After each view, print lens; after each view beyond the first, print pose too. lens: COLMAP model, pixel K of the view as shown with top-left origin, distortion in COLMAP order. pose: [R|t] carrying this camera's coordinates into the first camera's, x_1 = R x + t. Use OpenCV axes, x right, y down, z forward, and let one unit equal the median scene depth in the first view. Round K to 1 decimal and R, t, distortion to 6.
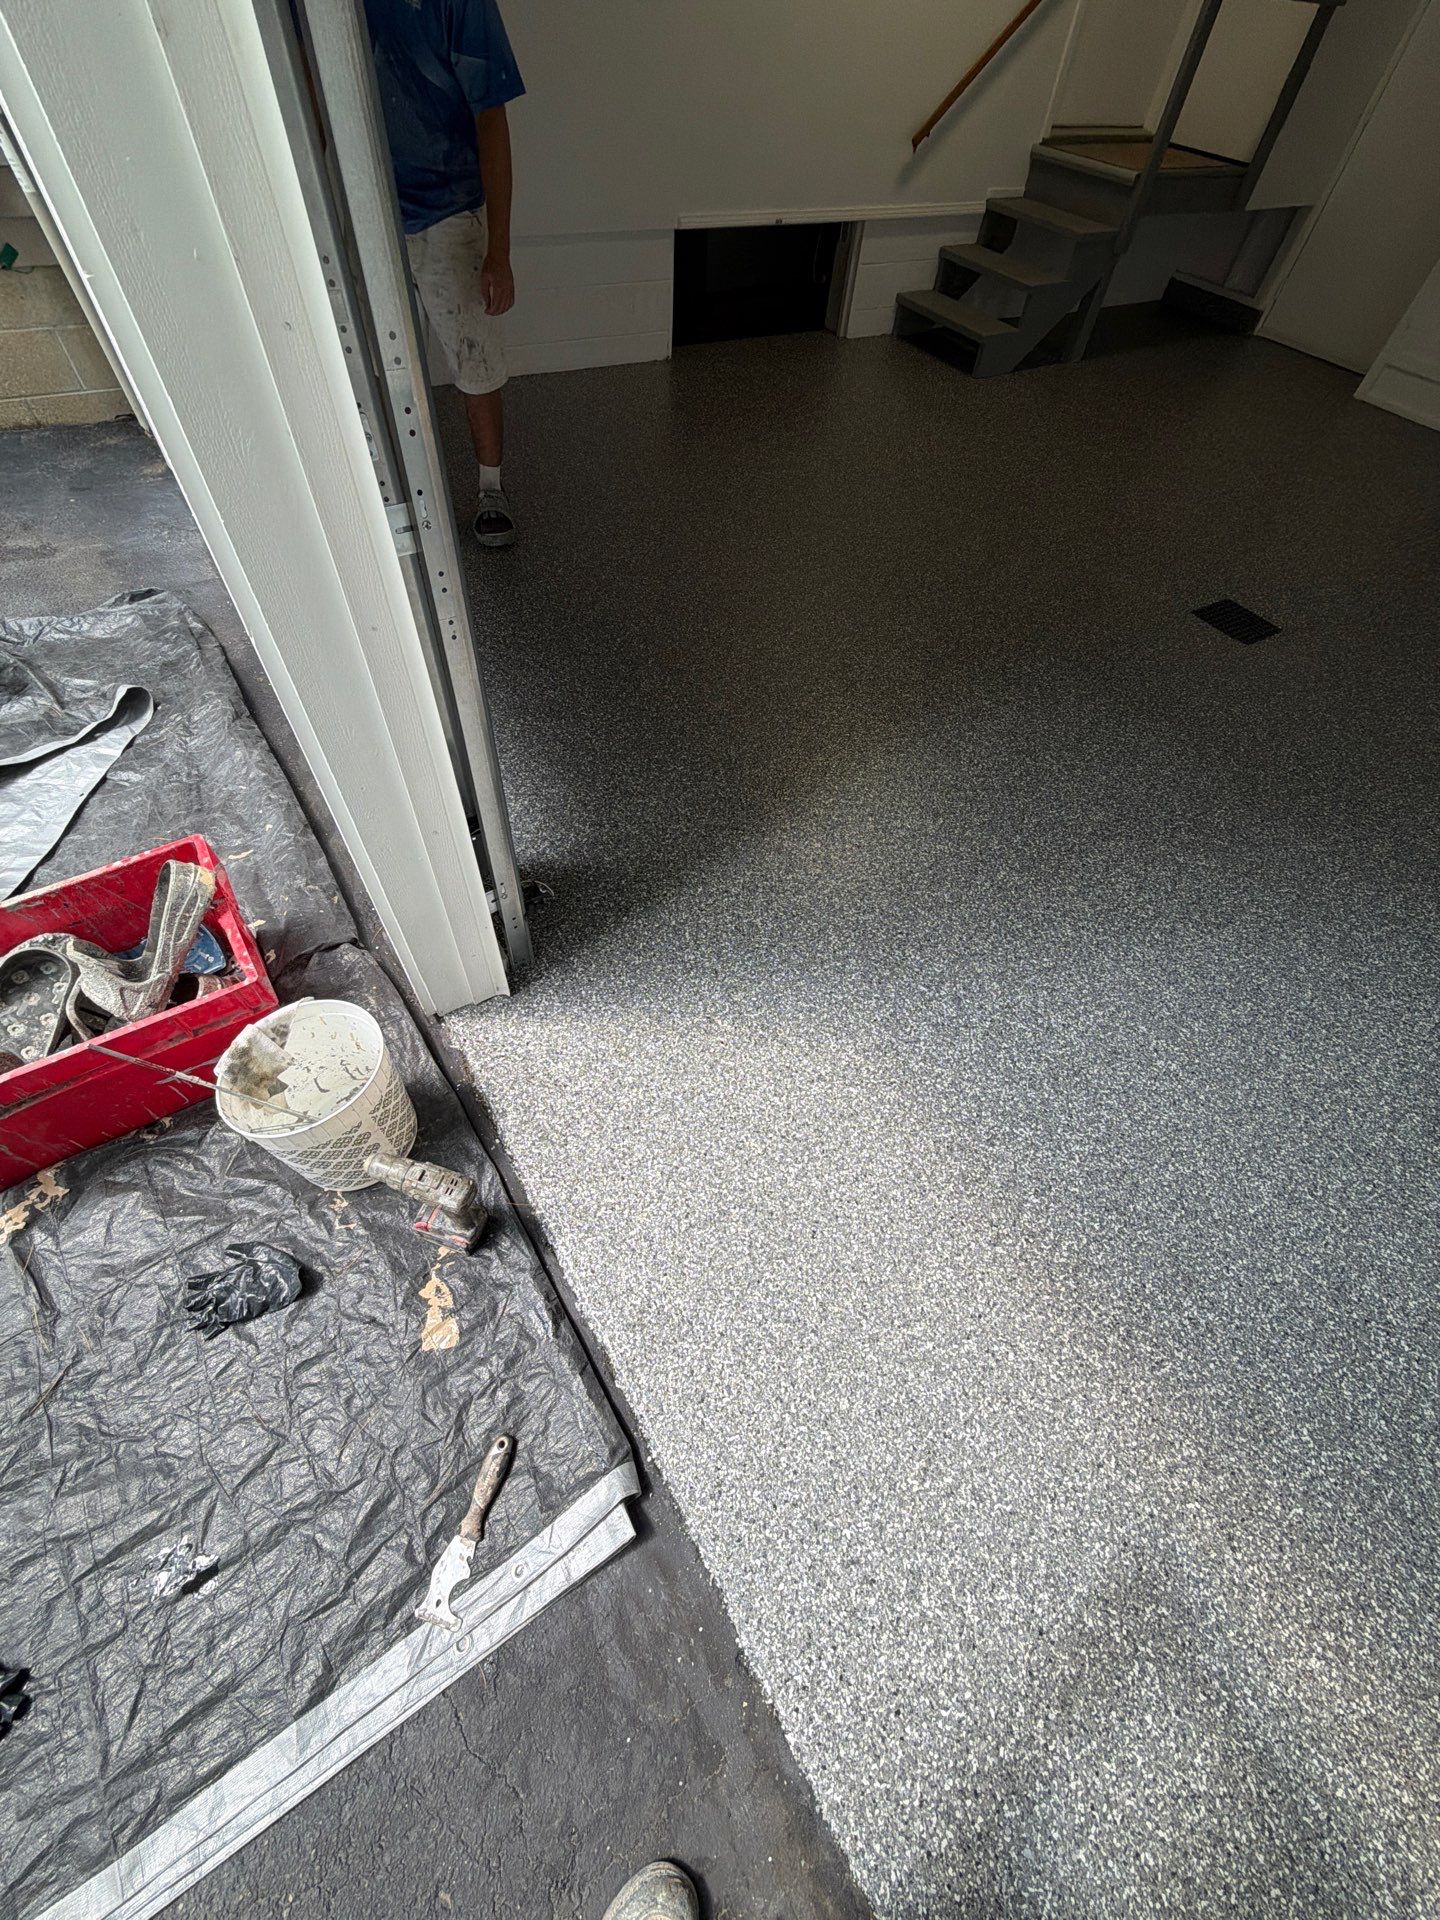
lens RADIAL K [[764.2, 0, 723.3], [0, 764.2, 959.6], [0, 0, 1]] dist [0.001991, -0.000017]
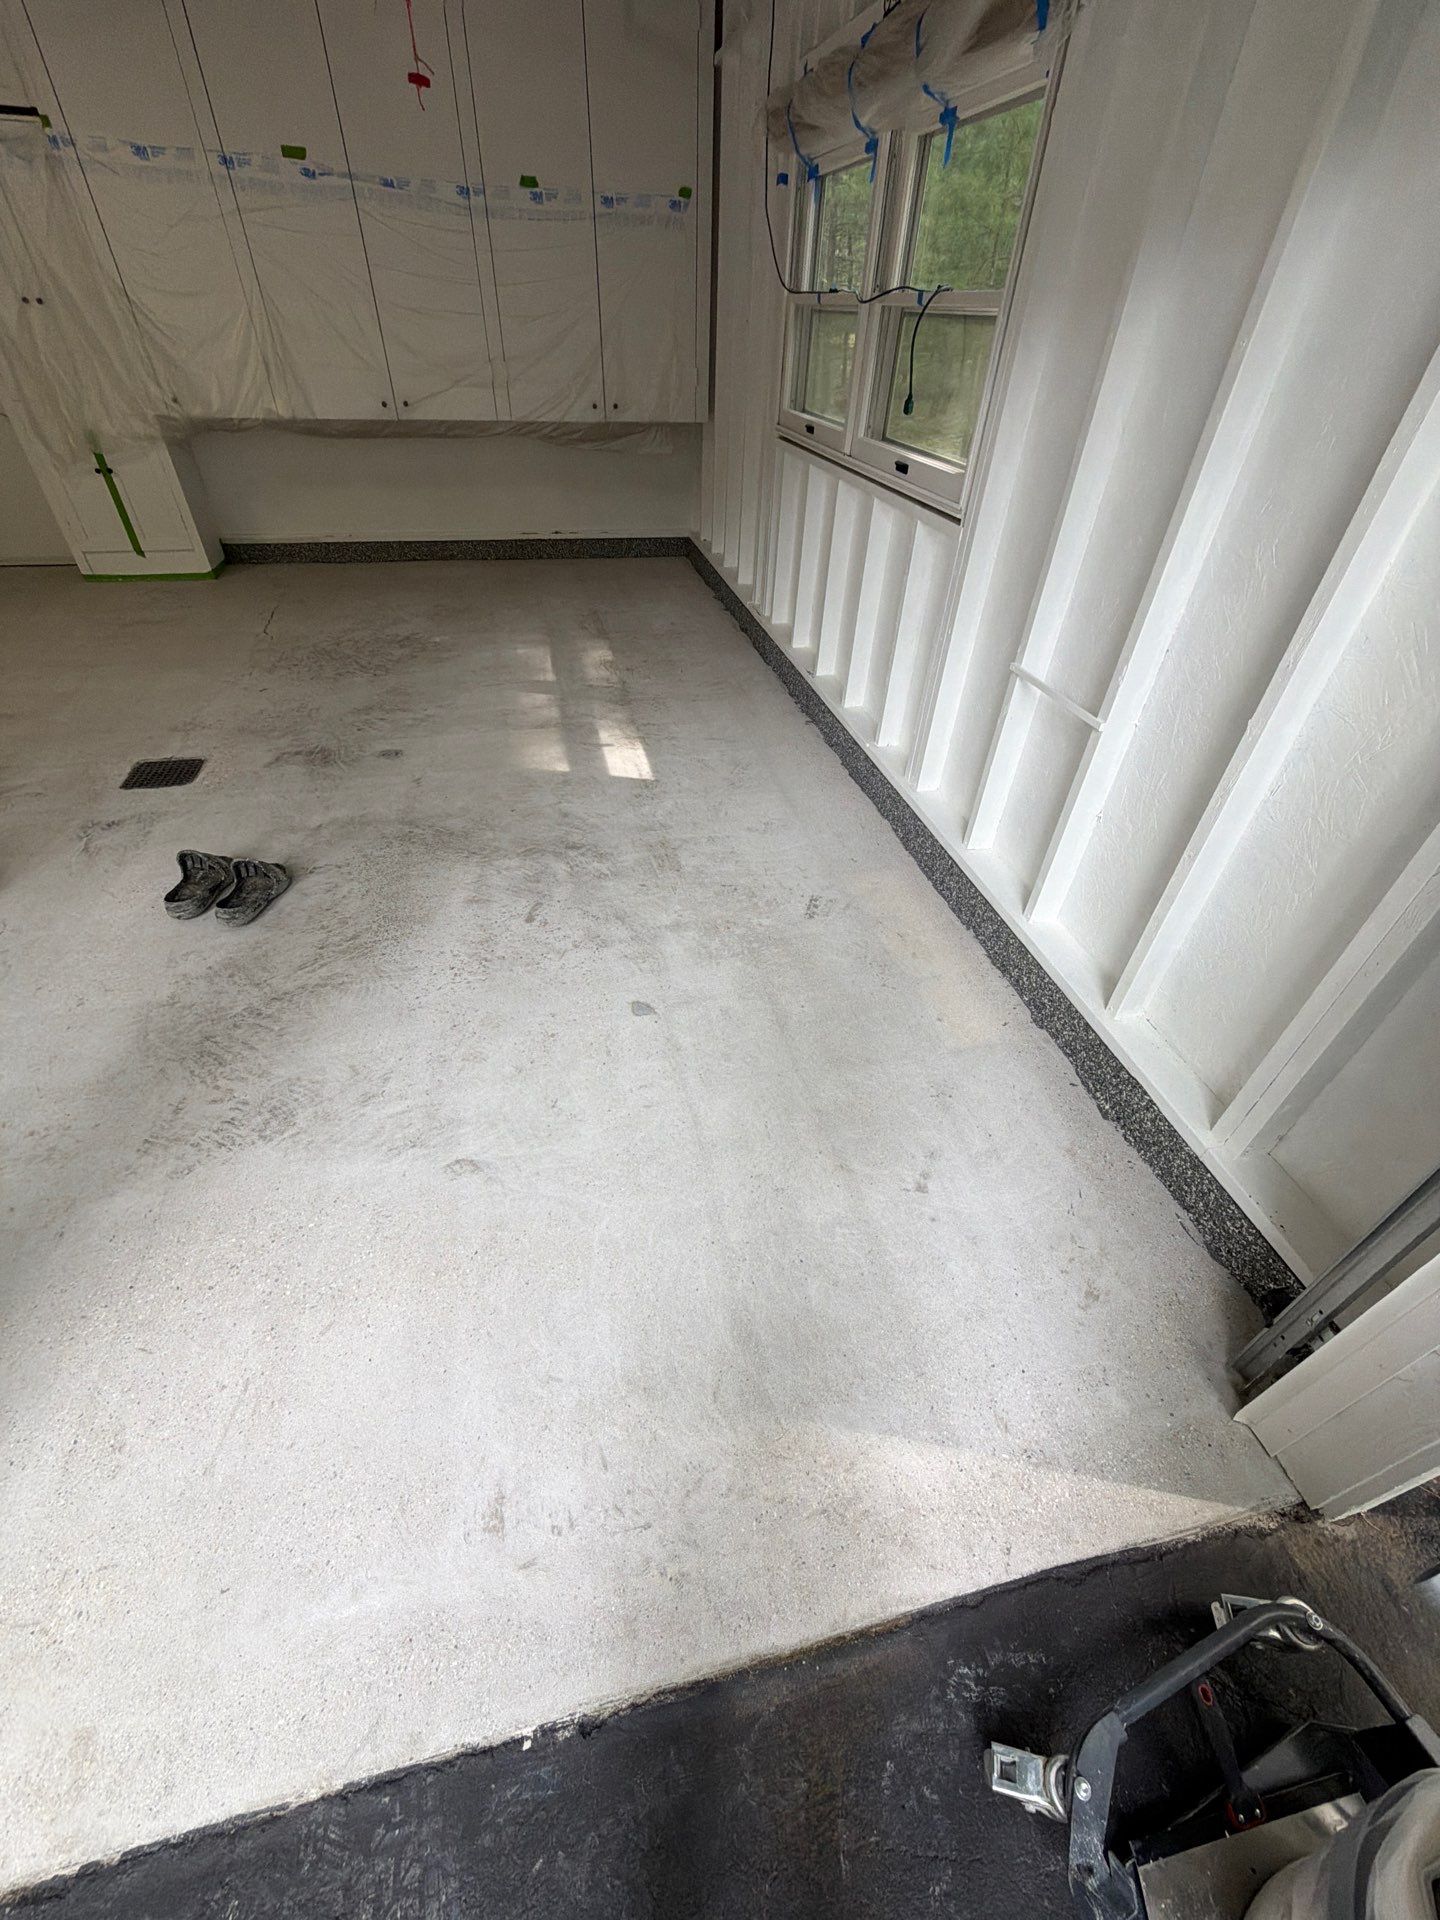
lens RADIAL K [[764.2, 0, 716.4], [0, 764.2, 957.3], [0, 0, 1]] dist [0.001991, -0.000017]
pose [[0.332487, -0.658096, 0.675546, 0.037416], [0.758184, 0.612524, 0.223542, 0.097022], [-0.560900, 0.437864, 0.702614, -0.119853]]
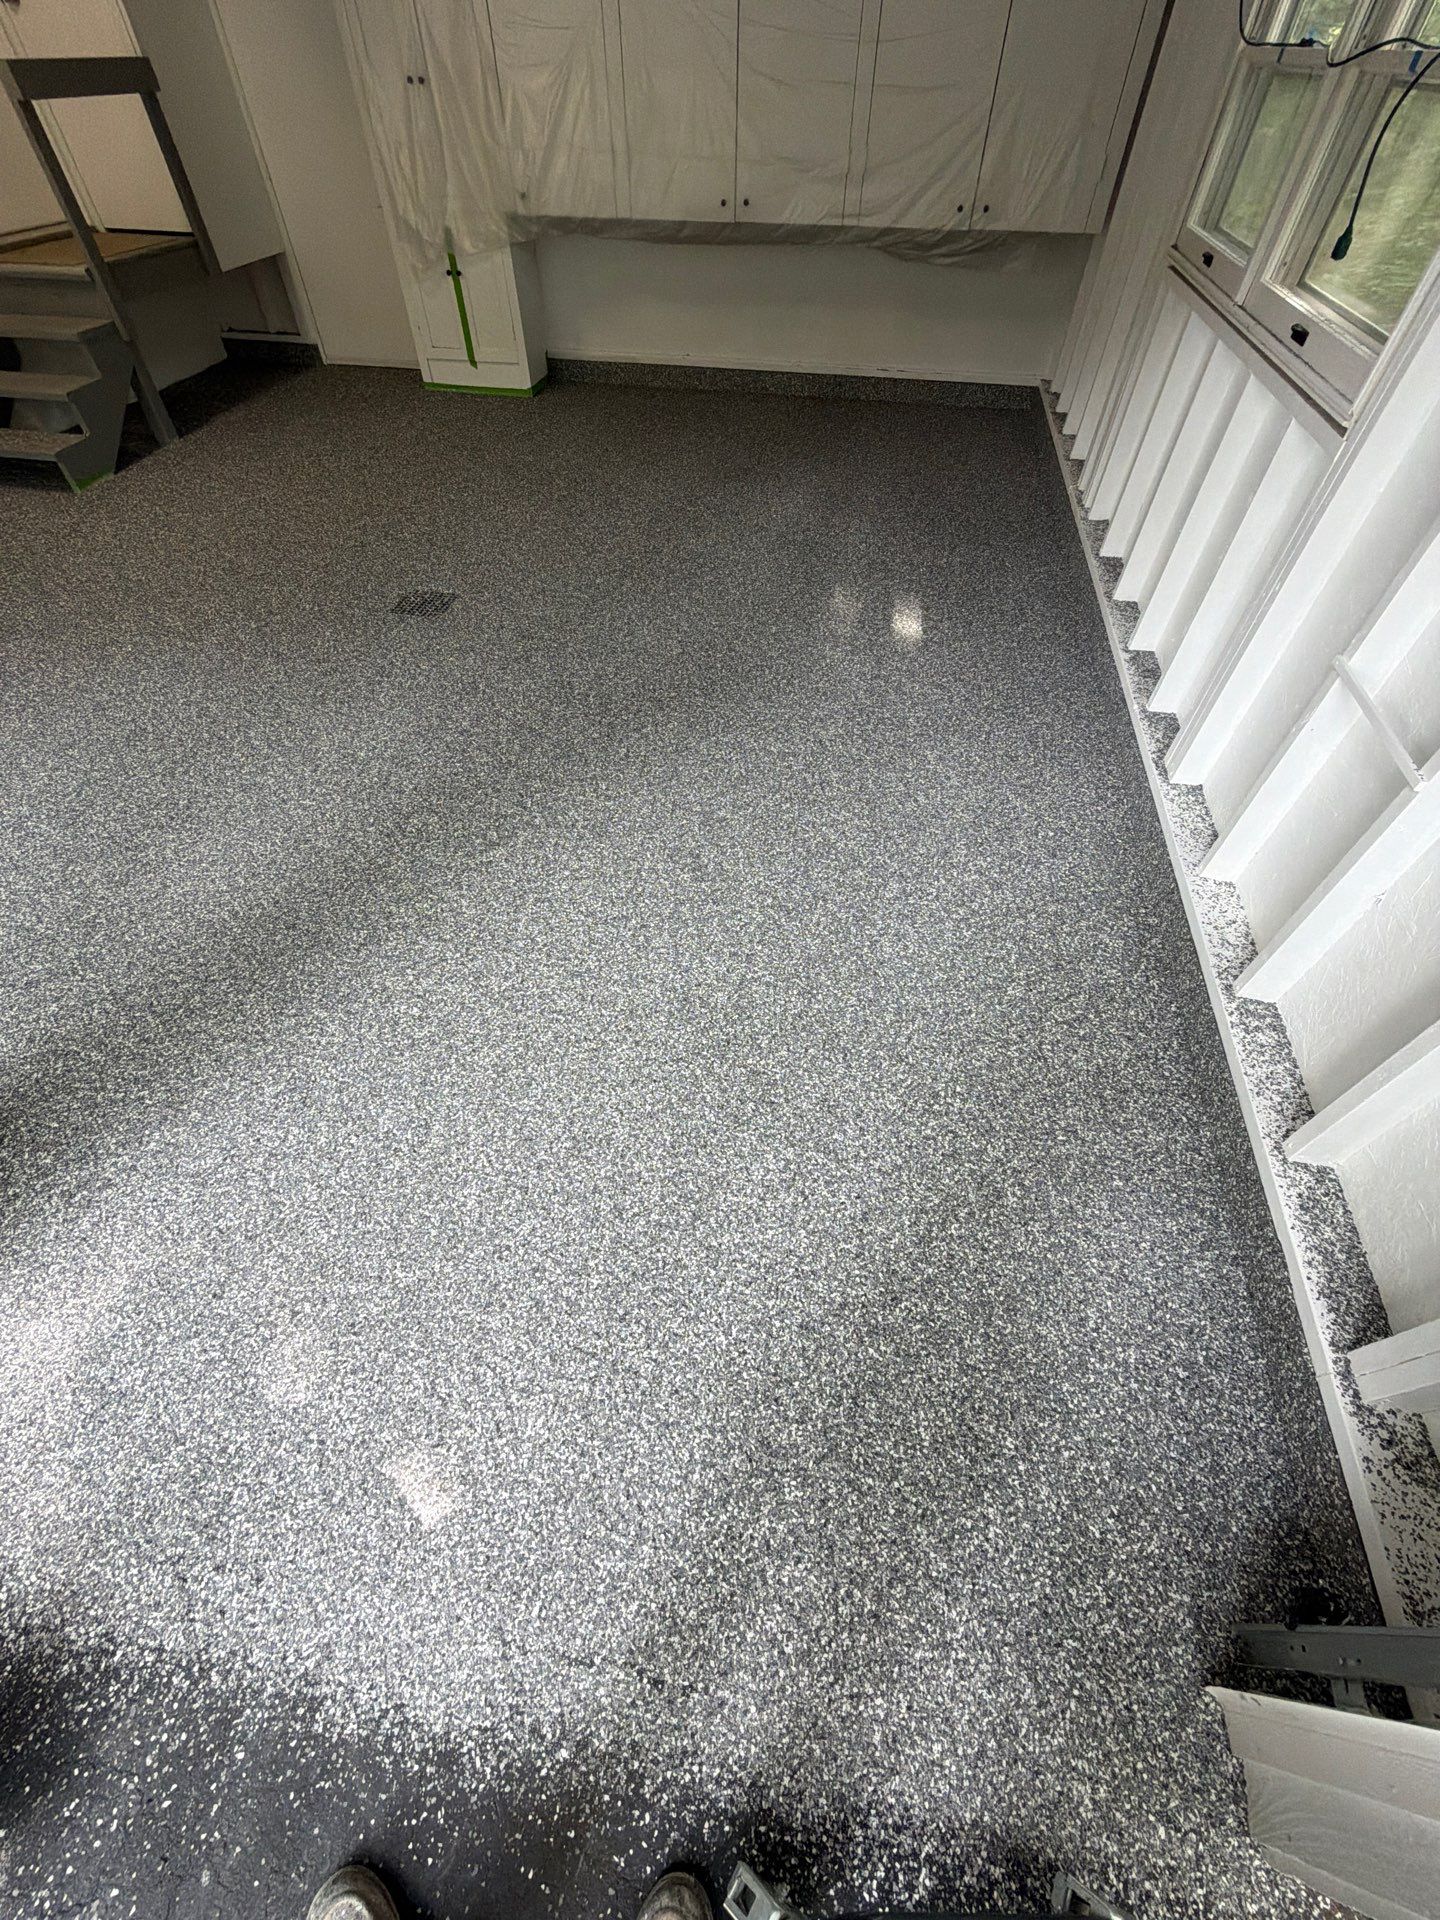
lens RADIAL K [[764.2, 0, 716.6], [0, 764.2, 956.5], [0, 0, 1]] dist [0.001991, -0.000017]
pose [[0.671034, -0.612148, 0.418316, 0.218797], [0.624112, 0.770943, 0.127011, 0.137120], [-0.400247, 0.175847, 0.899378, -0.171522]]
